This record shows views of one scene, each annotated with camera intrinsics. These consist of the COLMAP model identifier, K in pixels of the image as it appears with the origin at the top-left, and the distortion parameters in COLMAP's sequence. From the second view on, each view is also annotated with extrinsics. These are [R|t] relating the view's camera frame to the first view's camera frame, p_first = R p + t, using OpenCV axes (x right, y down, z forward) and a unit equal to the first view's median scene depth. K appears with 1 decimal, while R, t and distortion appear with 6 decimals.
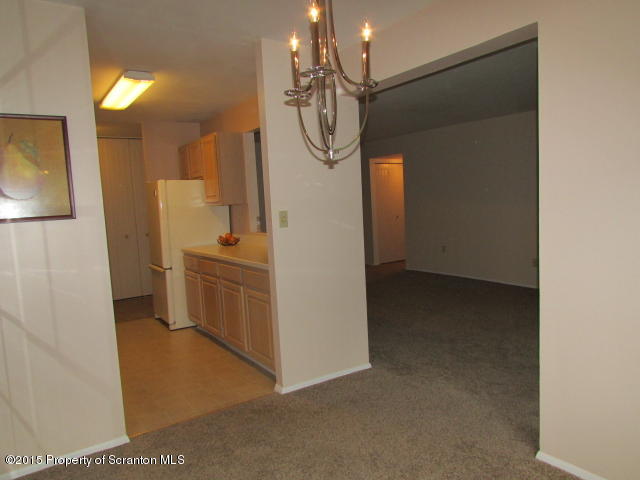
lens RADIAL K [[455.4, 0, 322.3], [0, 455.4, 243.0], [0, 0, 1]] dist [-0.014324, 0.002591]
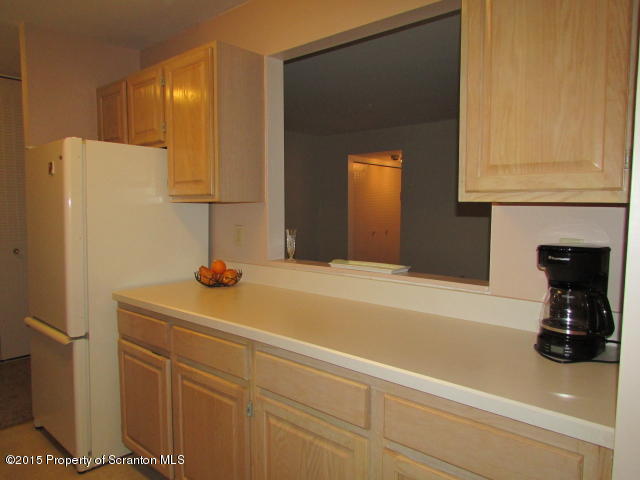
lens RADIAL K [[455.4, 0, 322.0], [0, 455.4, 237.3], [0, 0, 1]] dist [-0.014324, 0.002591]
pose [[0.967085, 0.034586, 0.252091, -0.222535], [-0.031081, 0.999357, -0.017873, -0.041365], [-0.252548, 0.009450, 0.967538, 0.501157]]
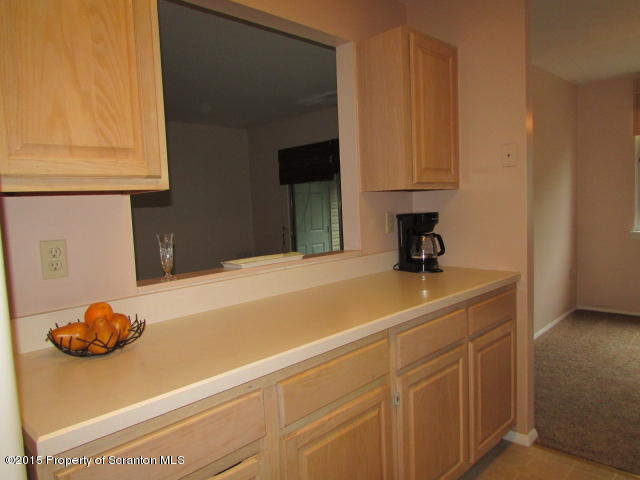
lens RADIAL K [[455.4, 0, 320.5], [0, 455.4, 239.0], [0, 0, 1]] dist [-0.014324, 0.002591]
pose [[-0.201144, -0.006801, 0.979538, -0.481049], [0.133032, 0.990522, 0.034195, -0.049889], [-0.970486, 0.137188, -0.198333, 0.922894]]
